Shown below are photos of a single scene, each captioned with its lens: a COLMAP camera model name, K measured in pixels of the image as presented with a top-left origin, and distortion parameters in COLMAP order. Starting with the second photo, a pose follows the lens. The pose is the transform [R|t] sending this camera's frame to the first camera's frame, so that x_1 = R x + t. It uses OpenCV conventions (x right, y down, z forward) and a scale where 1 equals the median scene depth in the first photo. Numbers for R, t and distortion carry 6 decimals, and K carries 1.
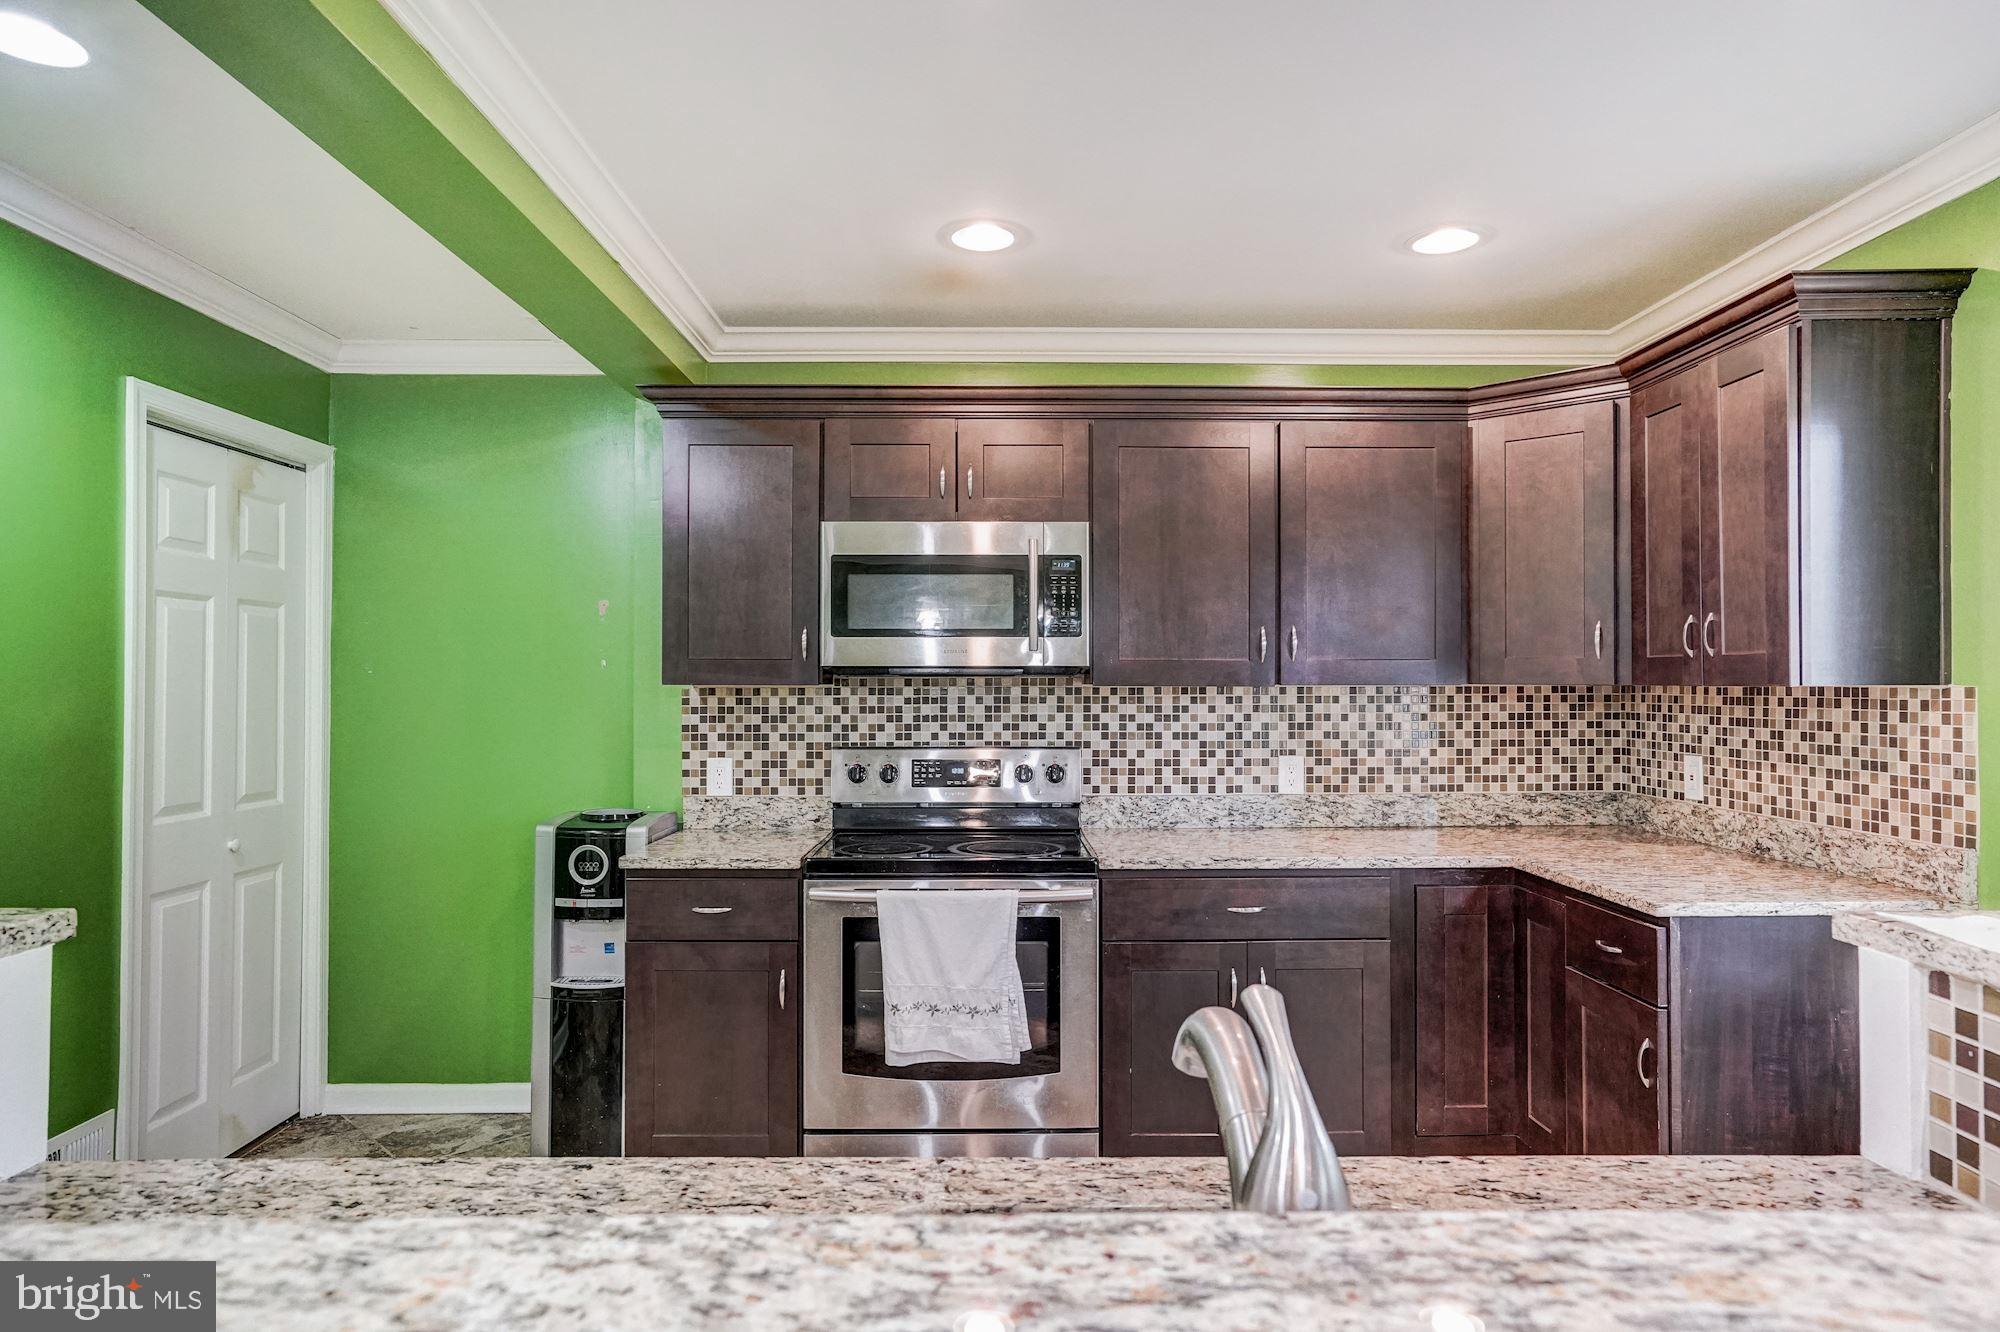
lens RADIAL K [[1178.7, 0, 994.0], [0, 1178.7, 667.7], [0, 0, 1]] dist [-0.050068, 0.061291]
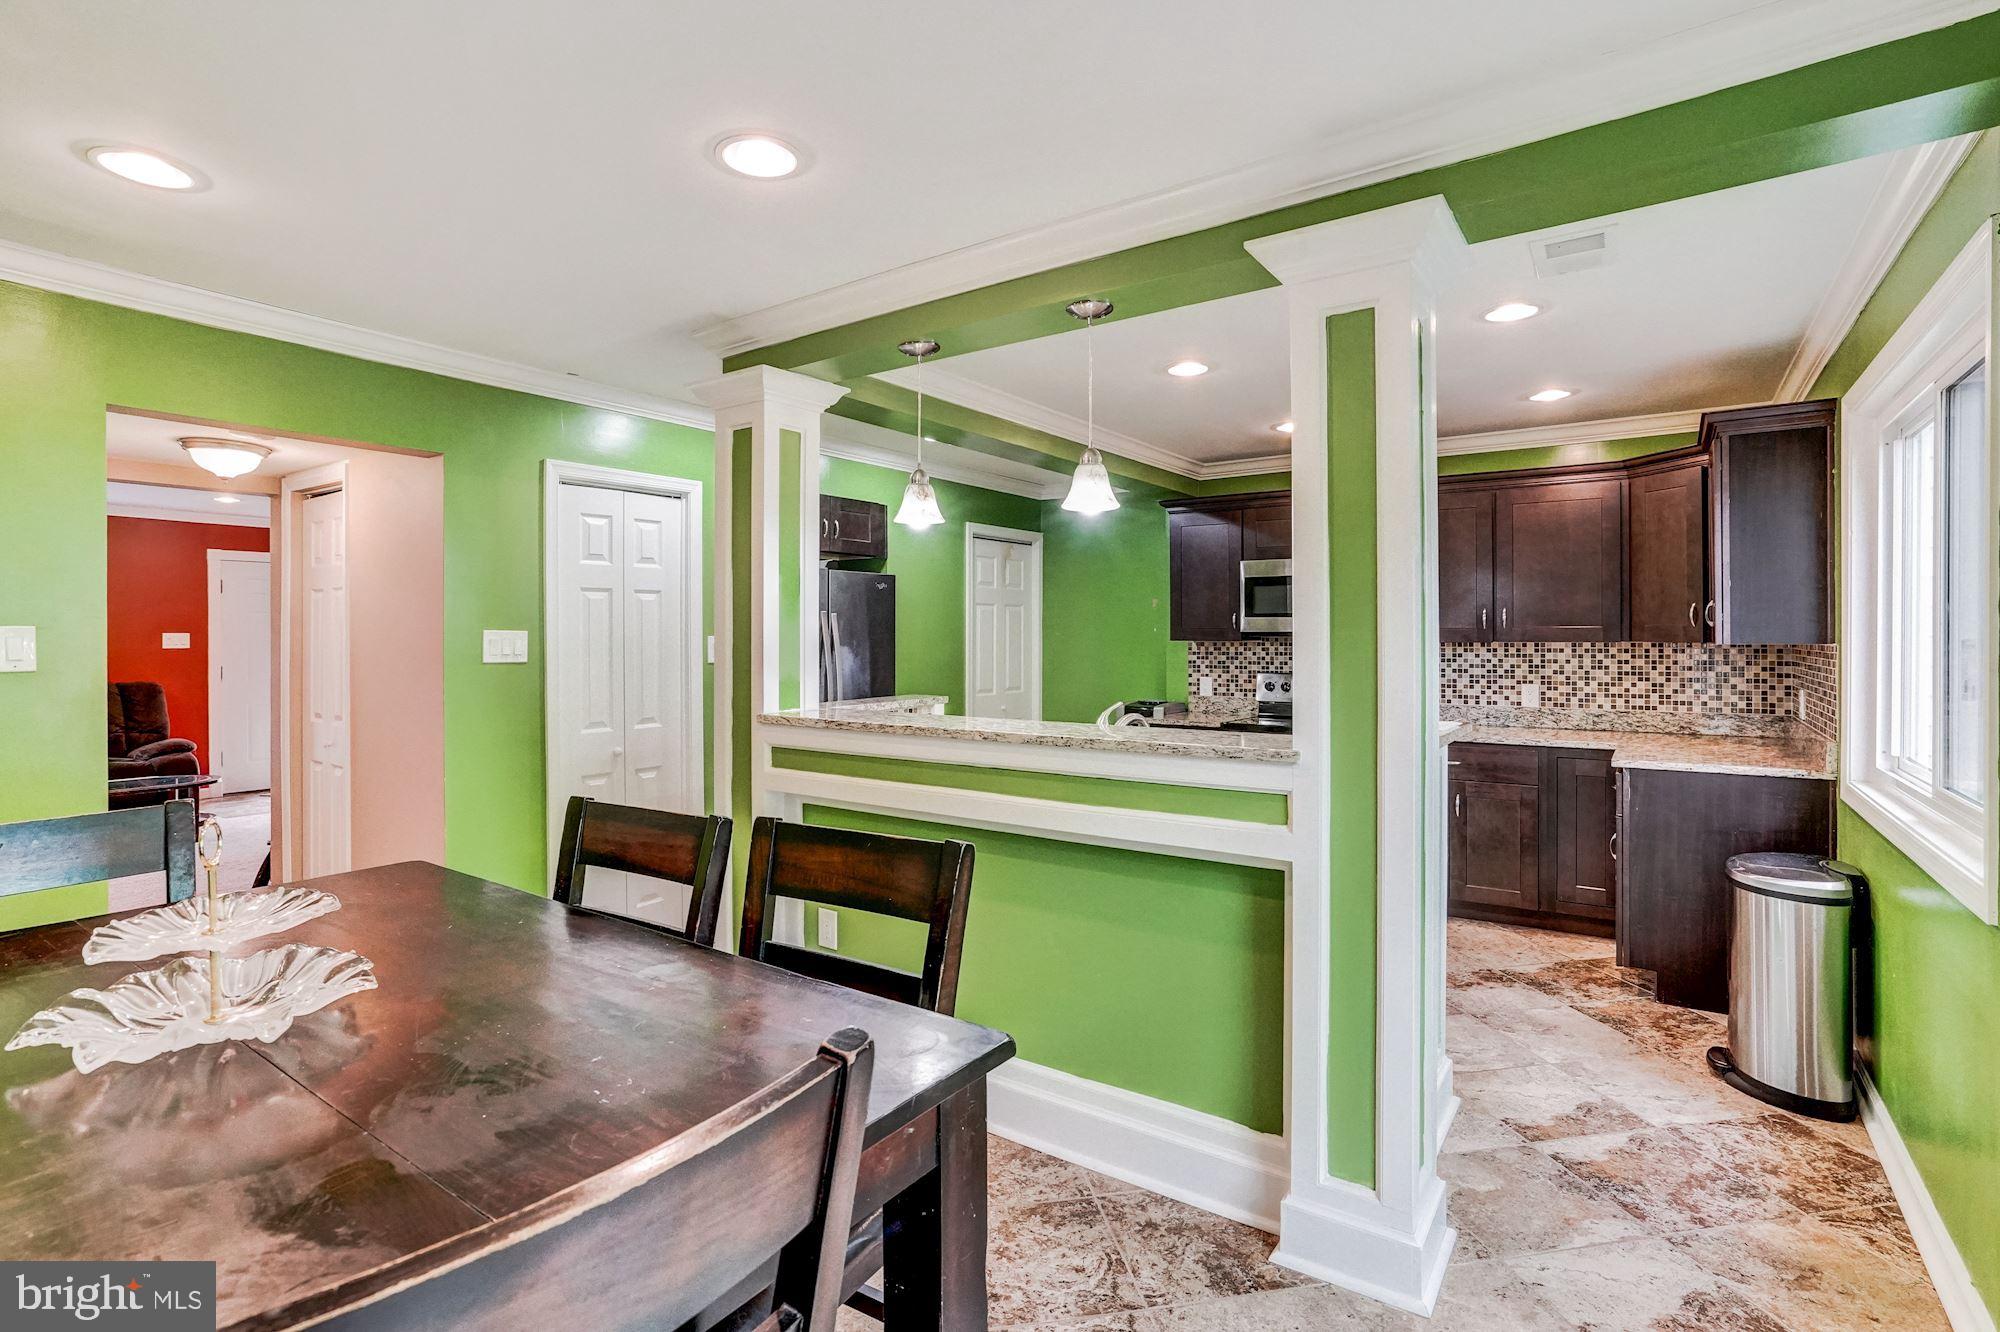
lens RADIAL K [[951.6, 0, 983.5], [0, 951.6, 630.1], [0, 0, 1]] dist [-0.021404, 0.000609]
pose [[0.804404, -0.004264, -0.594068, 0.426844], [0.009738, 0.999935, 0.006008, -0.017138], [0.594003, -0.010618, 0.804393, -0.534458]]
